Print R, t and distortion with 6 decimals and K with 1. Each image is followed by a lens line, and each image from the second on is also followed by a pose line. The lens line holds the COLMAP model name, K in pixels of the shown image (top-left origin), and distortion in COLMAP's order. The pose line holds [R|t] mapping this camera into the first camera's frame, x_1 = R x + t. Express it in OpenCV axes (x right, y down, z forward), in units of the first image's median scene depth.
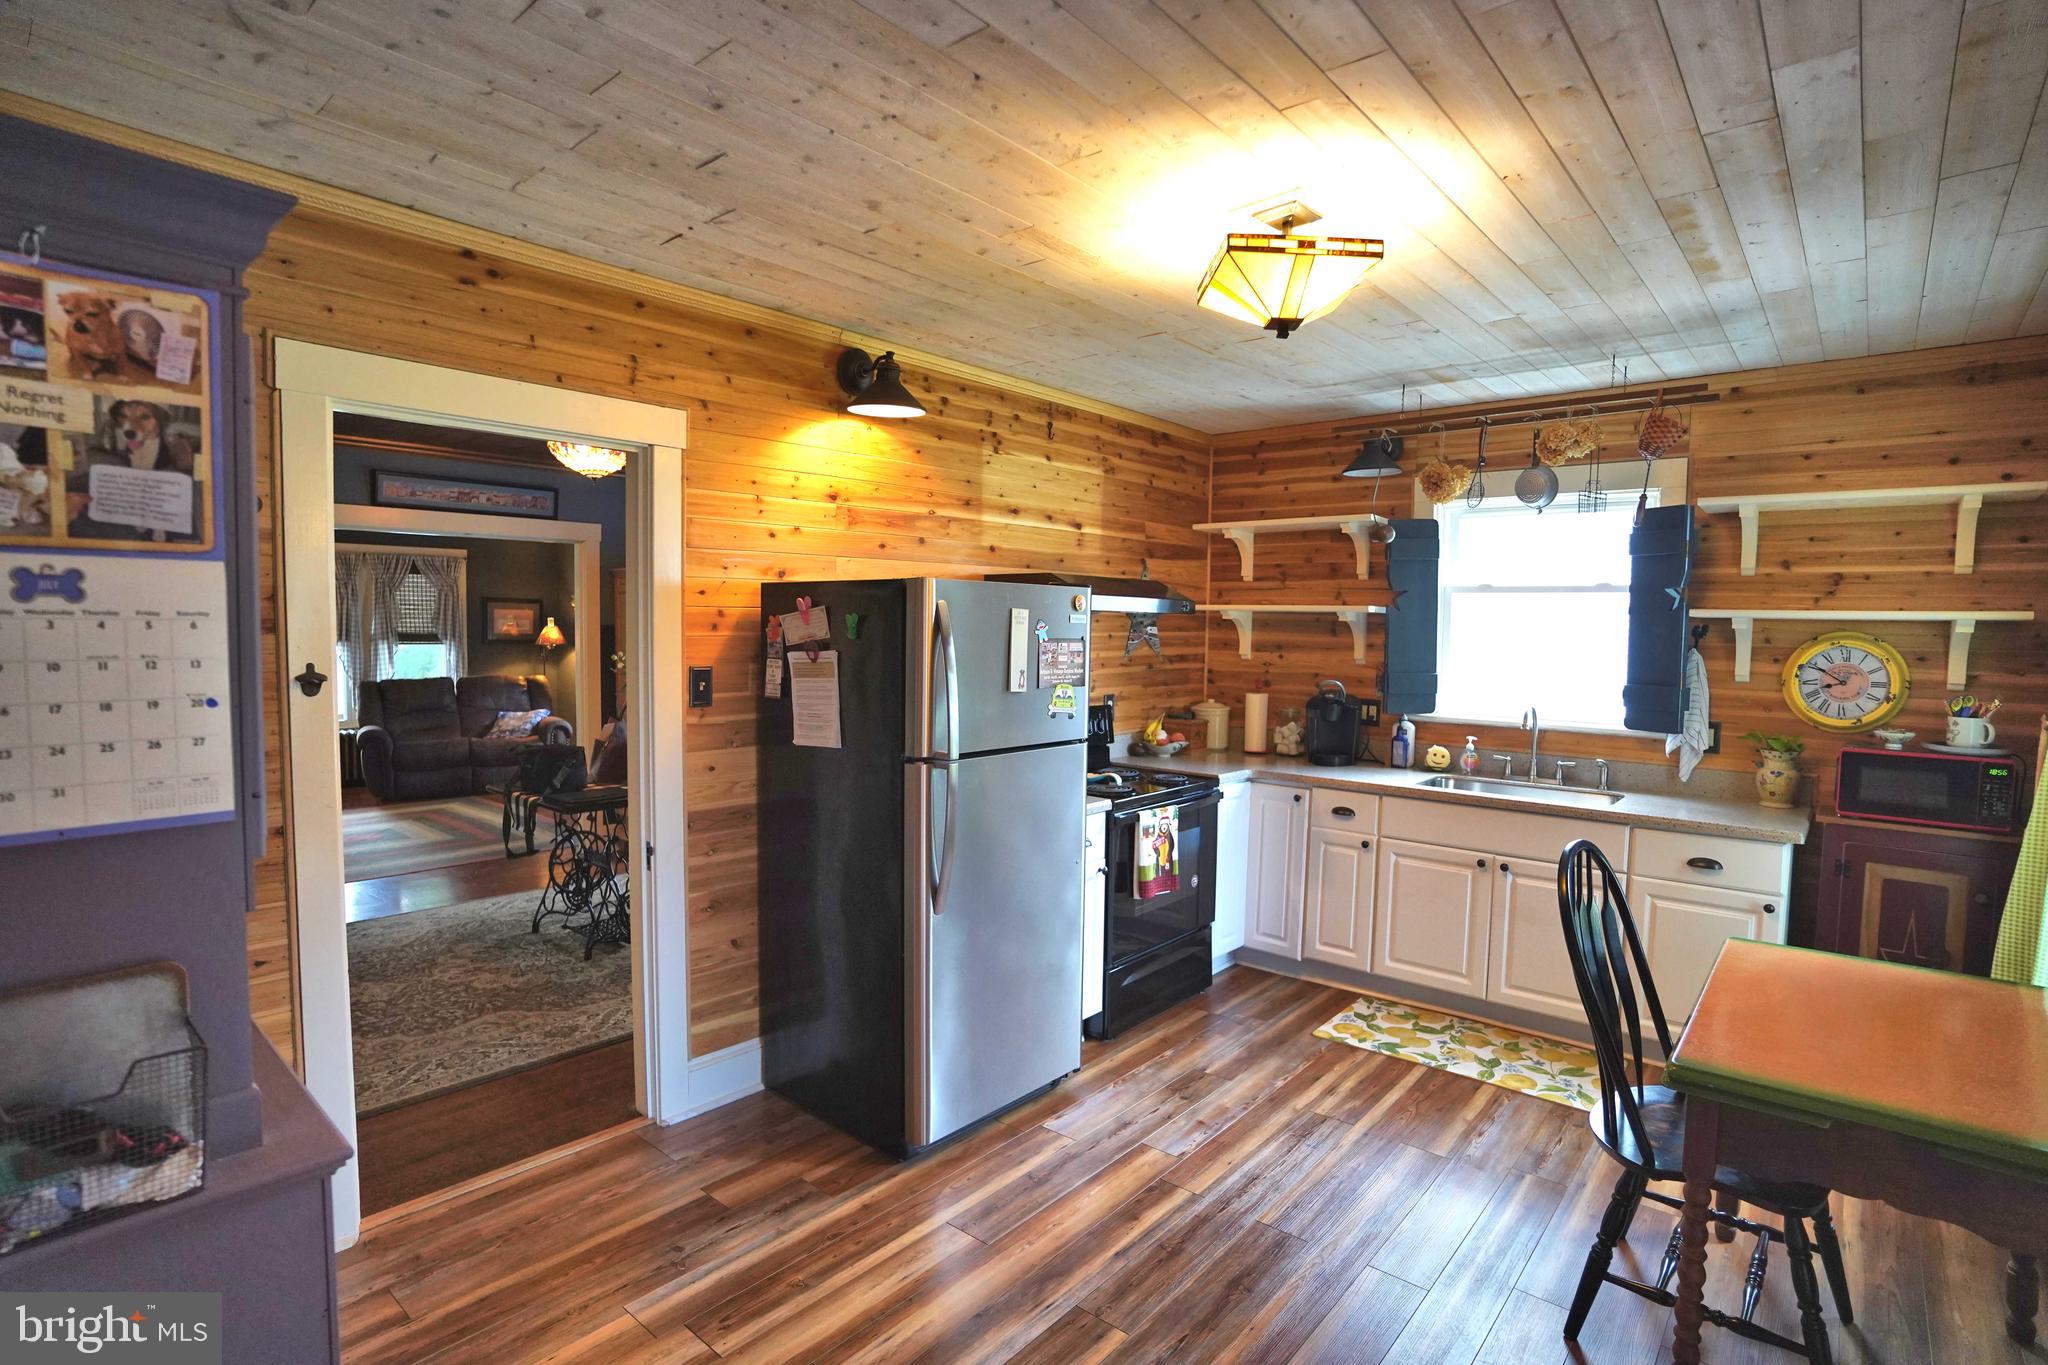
lens RADIAL K [[1005.1, 0, 1022.2], [0, 1005.1, 679.1], [0, 0, 1]] dist [-0.047520, 0.013374]
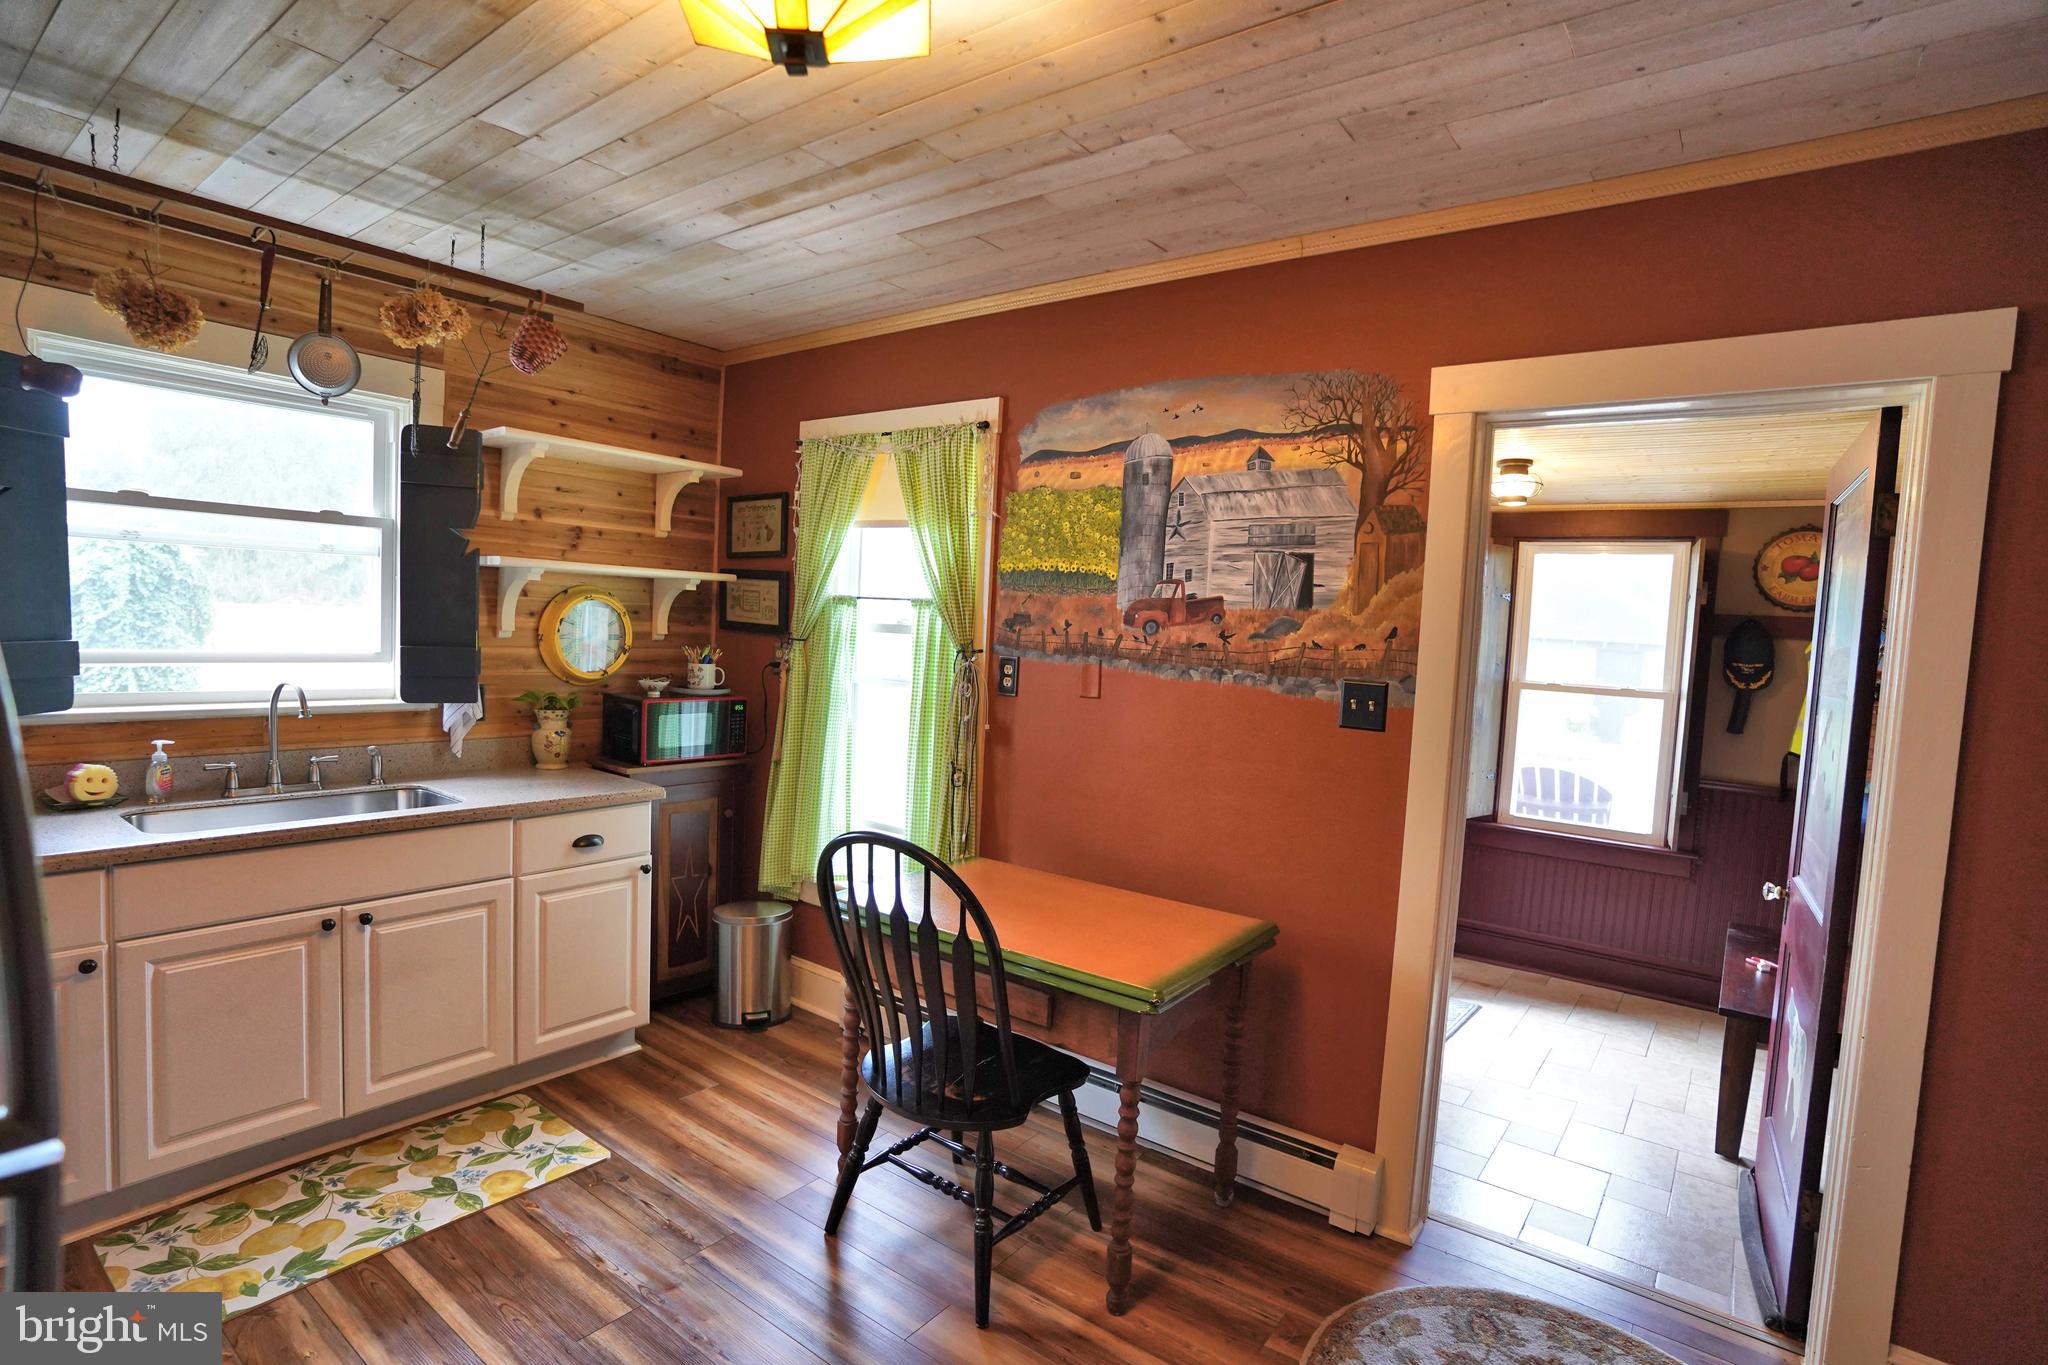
lens RADIAL K [[1005.1, 0, 1019.4], [0, 1005.1, 684.6], [0, 0, 1]] dist [-0.047520, 0.013374]
pose [[-0.068374, -0.081610, 0.994316, -0.217594], [0.005947, 0.996598, 0.082206, -0.027115], [-0.997642, 0.011534, -0.067656, 0.598346]]
